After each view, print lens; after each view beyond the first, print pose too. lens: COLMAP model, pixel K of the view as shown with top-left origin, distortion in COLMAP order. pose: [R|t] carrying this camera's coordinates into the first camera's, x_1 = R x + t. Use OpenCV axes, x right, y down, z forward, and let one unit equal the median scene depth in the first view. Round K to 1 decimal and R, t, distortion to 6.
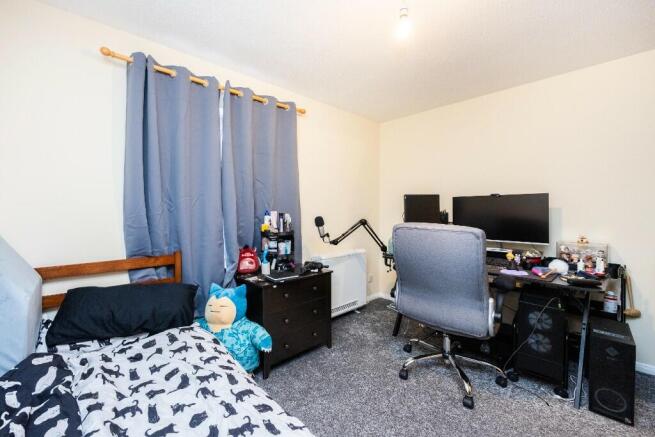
lens RADIAL K [[273.5, 0, 327.2], [0, 273.5, 209.5], [0, 0, 1]] dist [0.000119, 0.000088]
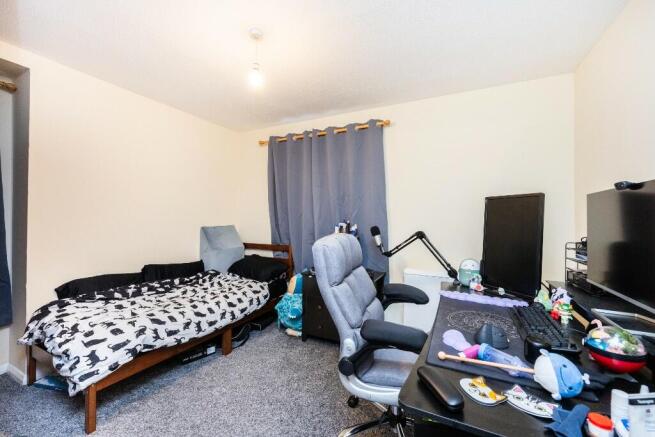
lens RADIAL K [[284.2, 0, 327.5], [0, 284.2, 218.5], [0, 0, 1]] dist [-0.000234, 0.000009]
pose [[0.358952, 0.004895, -0.933343, 1.193156], [-0.002611, 0.999988, 0.004241, -0.010122], [0.933353, 0.000915, 0.358960, 0.601972]]
